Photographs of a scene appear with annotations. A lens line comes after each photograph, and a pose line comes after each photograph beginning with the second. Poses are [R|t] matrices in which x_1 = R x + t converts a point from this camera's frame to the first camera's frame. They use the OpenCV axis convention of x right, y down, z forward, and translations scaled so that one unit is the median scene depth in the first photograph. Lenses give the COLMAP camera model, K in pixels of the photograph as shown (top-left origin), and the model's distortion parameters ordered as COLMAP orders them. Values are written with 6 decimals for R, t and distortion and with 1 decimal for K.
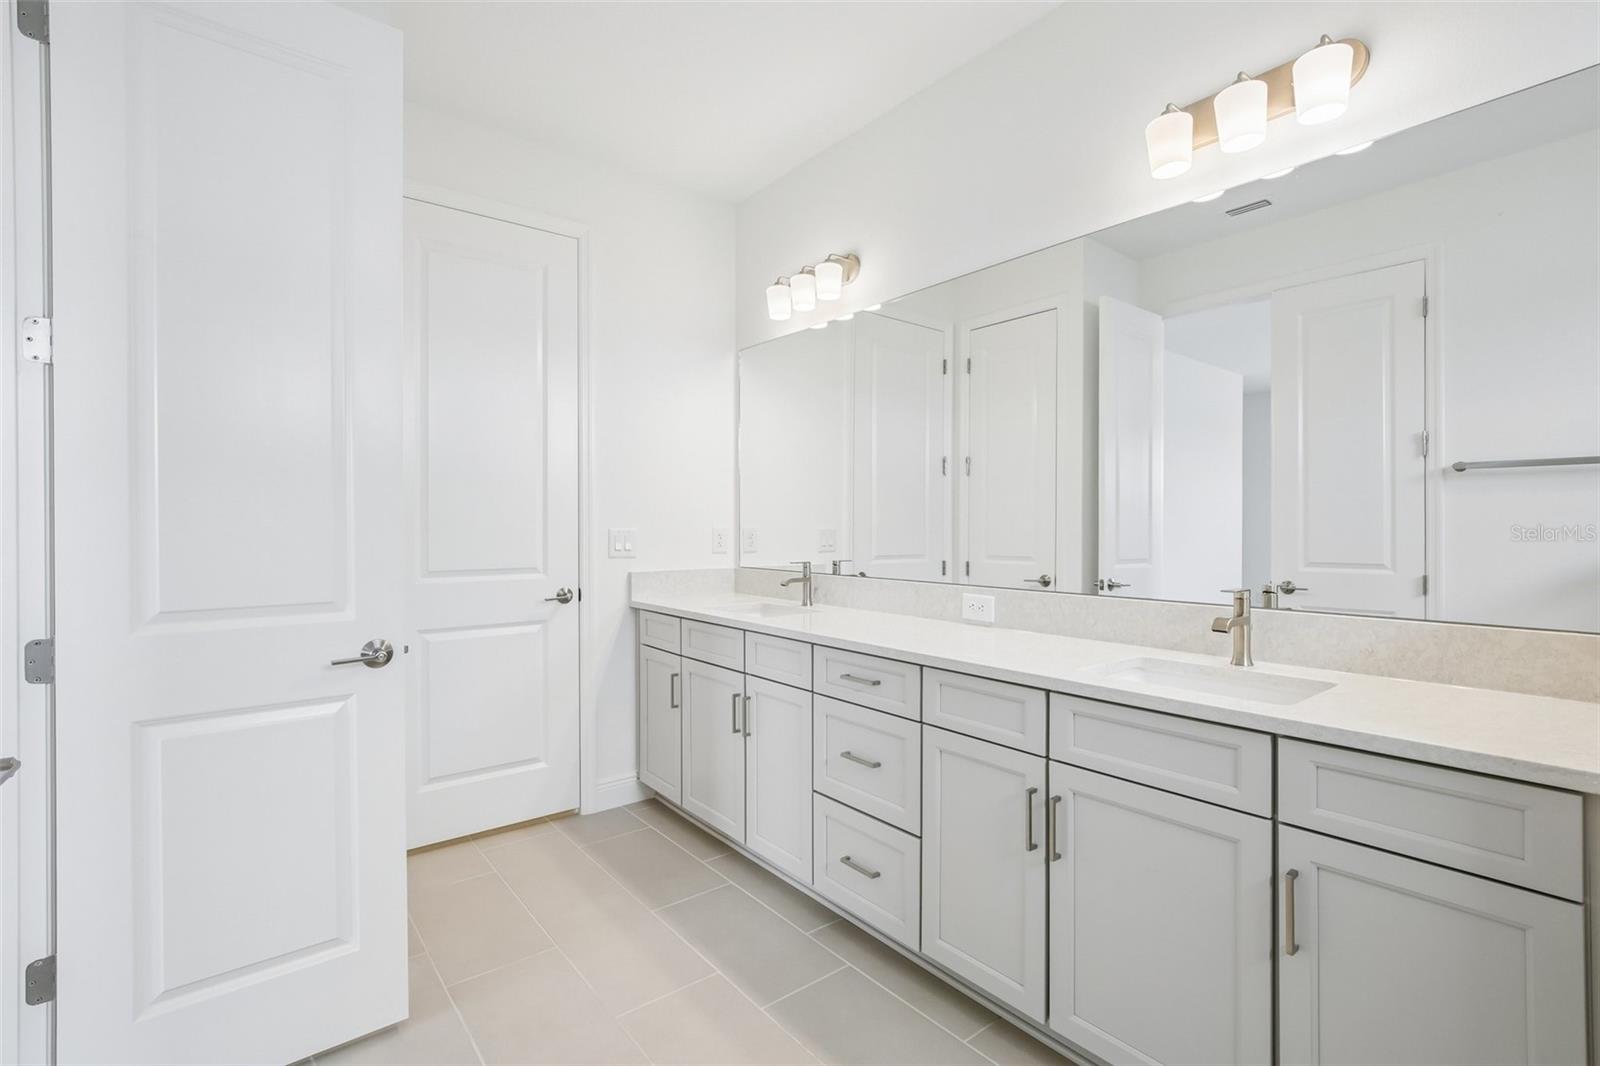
lens RADIAL K [[733.4, 0, 828.9], [0, 733.4, 525.2], [0, 0, 1]] dist [-0.012617, 0.006137]
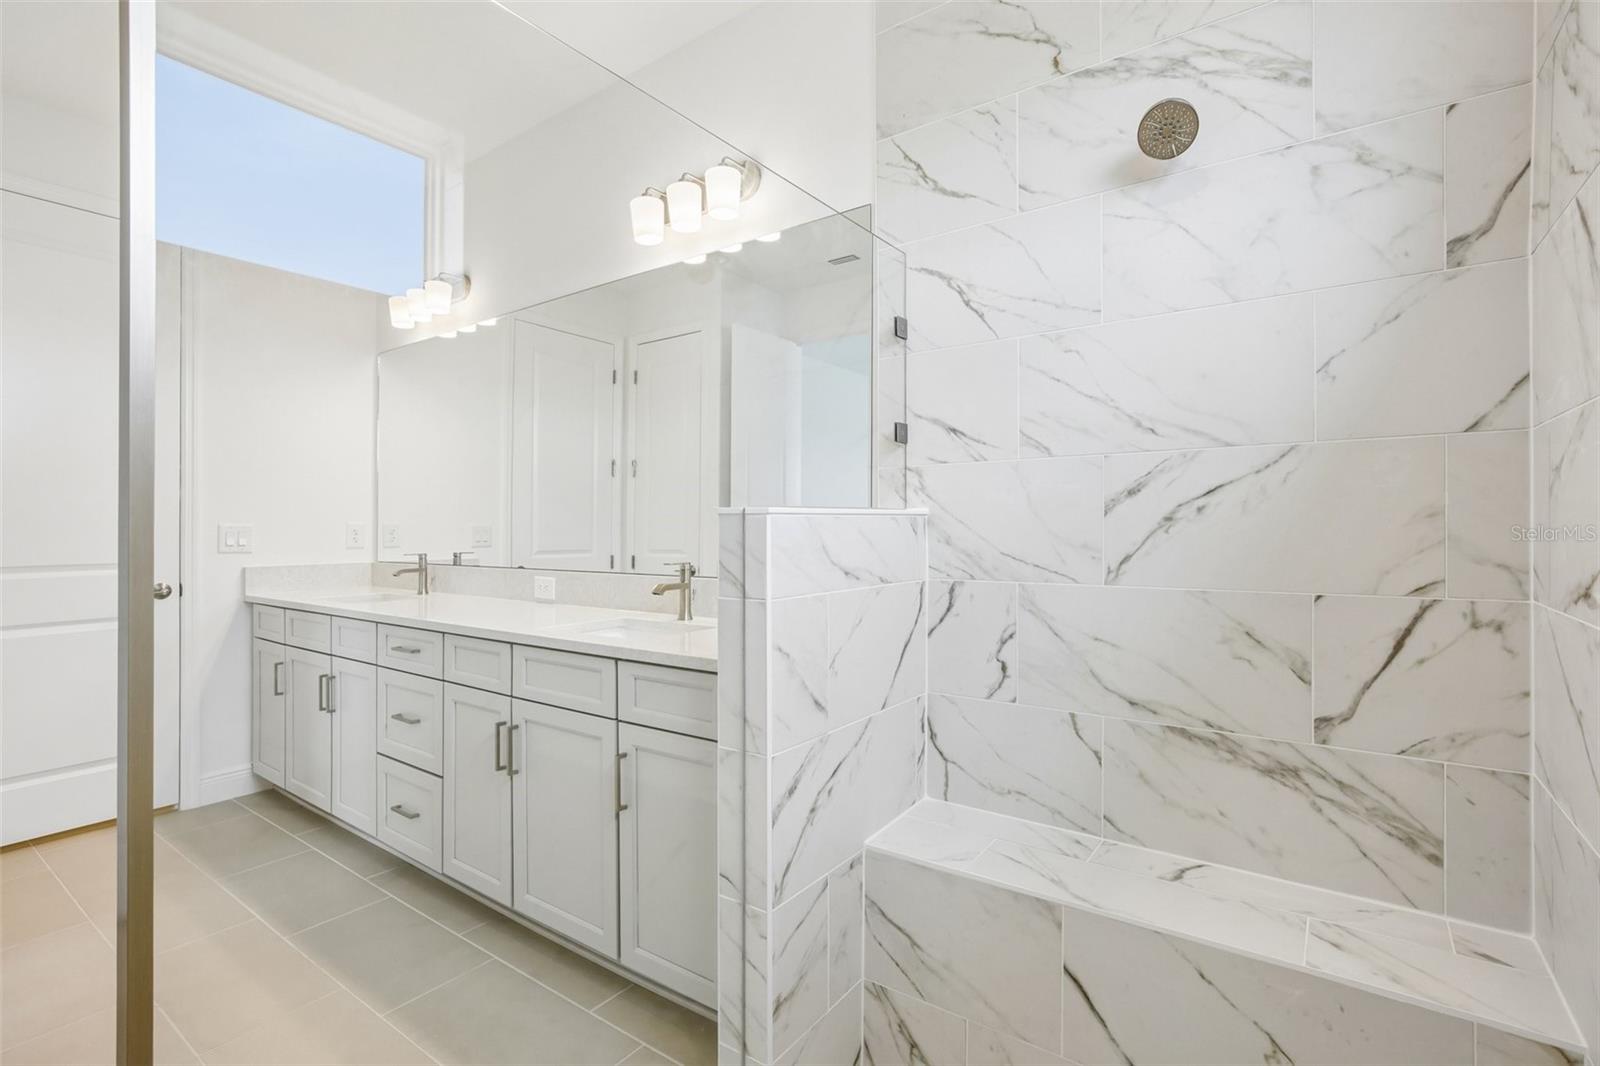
lens RADIAL K [[733.4, 0, 800.8], [0, 733.4, 521.4], [0, 0, 1]] dist [-0.012617, 0.006137]
pose [[0.968155, -0.001731, 0.250346, 0.248391], [0.004145, 0.999950, -0.009115, 0.014885], [-0.250317, 0.009863, 0.968114, -0.191234]]
